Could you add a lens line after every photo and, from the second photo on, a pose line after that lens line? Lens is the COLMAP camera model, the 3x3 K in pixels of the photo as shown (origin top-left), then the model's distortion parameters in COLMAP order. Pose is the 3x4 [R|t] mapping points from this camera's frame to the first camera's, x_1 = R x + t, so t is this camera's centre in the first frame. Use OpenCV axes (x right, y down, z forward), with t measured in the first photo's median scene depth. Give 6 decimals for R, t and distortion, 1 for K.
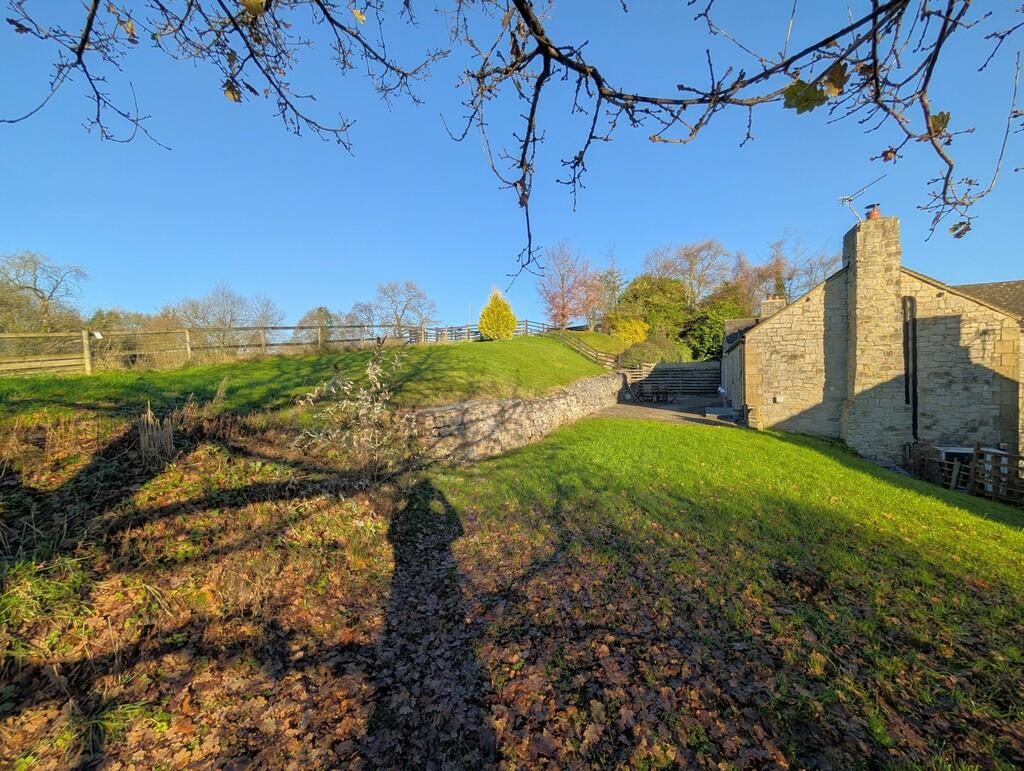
lens RADIAL K [[391.2, 0, 515.0], [0, 391.2, 383.2], [0, 0, 1]] dist [-0.004339, -0.000421]
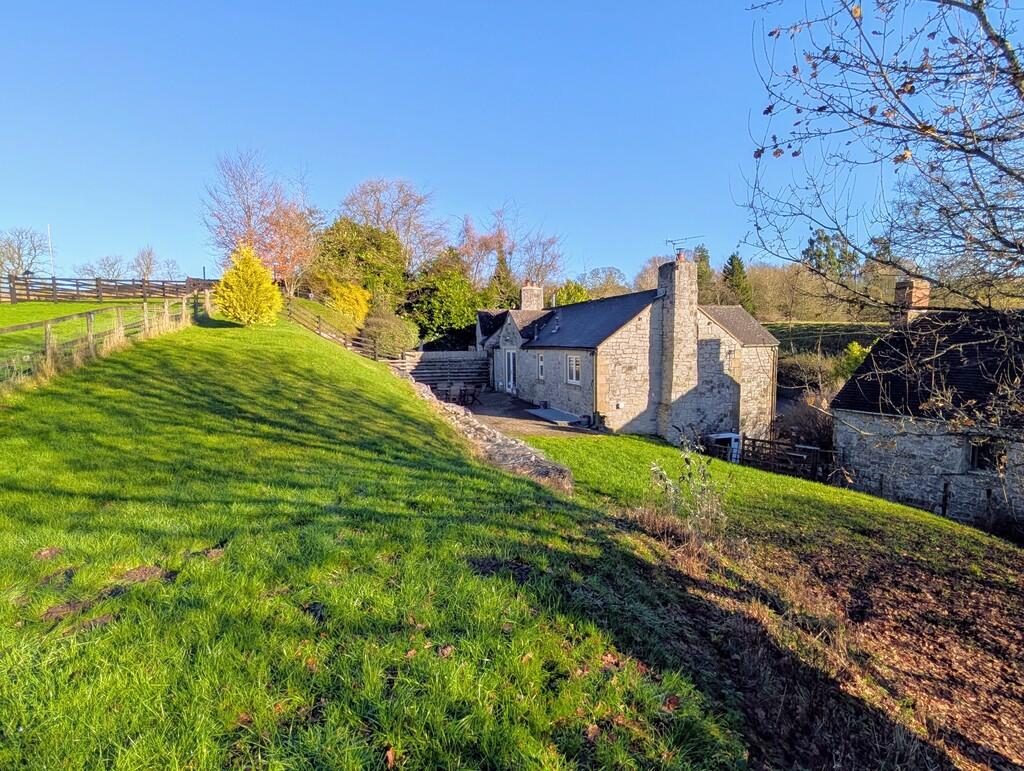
lens RADIAL K [[557.2, 0, 510.6], [0, 557.2, 386.0], [0, 0, 1]] dist [0.007163, 0.000180]
pose [[0.743243, -0.044921, 0.667511, -0.352640], [0.003881, 0.998016, 0.062842, -0.065069], [-0.669010, -0.044116, 0.741943, 0.007402]]
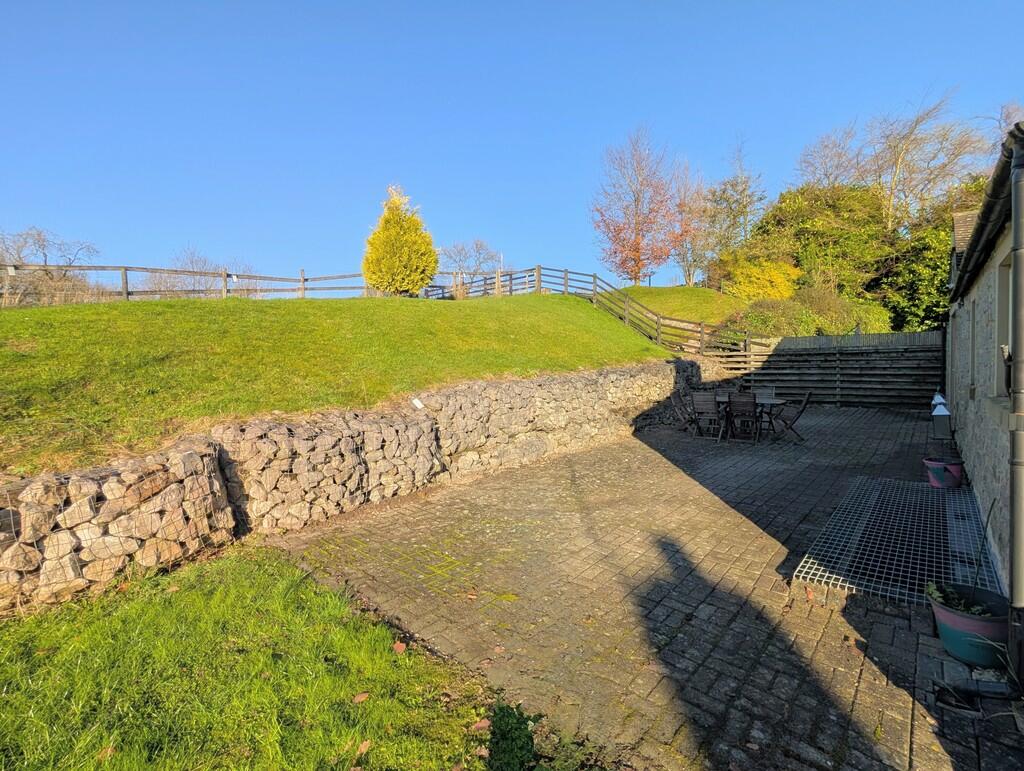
lens RADIAL K [[473.8, 0, 510.5], [0, 473.8, 385.3], [0, 0, 1]] dist [-0.001938, -0.000091]
pose [[0.961005, 0.008853, -0.276389, 0.257087], [0.000841, 0.999389, 0.034935, -0.017364], [0.276529, -0.033805, 0.960411, 0.451733]]
